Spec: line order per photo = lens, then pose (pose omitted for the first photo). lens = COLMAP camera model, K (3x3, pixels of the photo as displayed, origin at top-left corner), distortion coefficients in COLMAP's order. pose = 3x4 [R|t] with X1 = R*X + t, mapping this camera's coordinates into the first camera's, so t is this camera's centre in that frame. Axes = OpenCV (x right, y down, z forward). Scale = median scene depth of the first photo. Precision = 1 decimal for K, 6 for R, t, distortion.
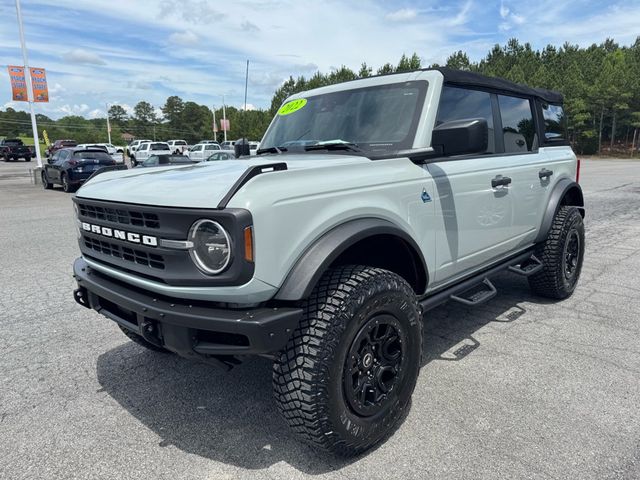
lens RADIAL K [[454.9, 0, 321.8], [0, 454.9, 241.8], [0, 0, 1]] dist [0.024292, -0.025605]
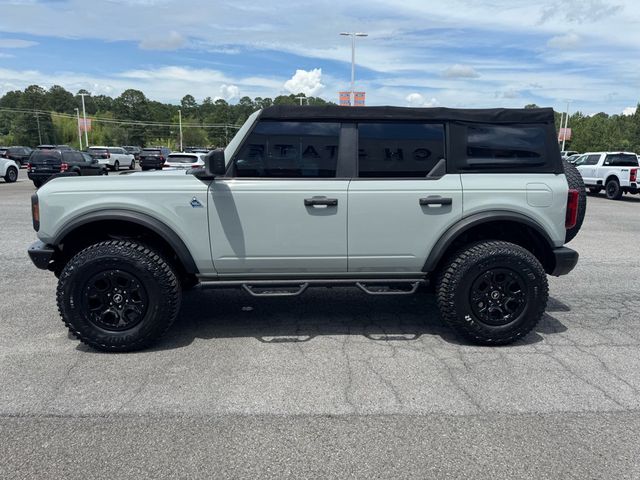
lens RADIAL K [[454.9, 0, 315.9], [0, 454.9, 241.7], [0, 0, 1]] dist [0.024292, -0.025605]
pose [[0.740468, 0.146486, -0.655934, 1.288860], [-0.159173, 0.986415, 0.040604, -0.088318], [0.652971, 0.074341, 0.753725, 0.172160]]
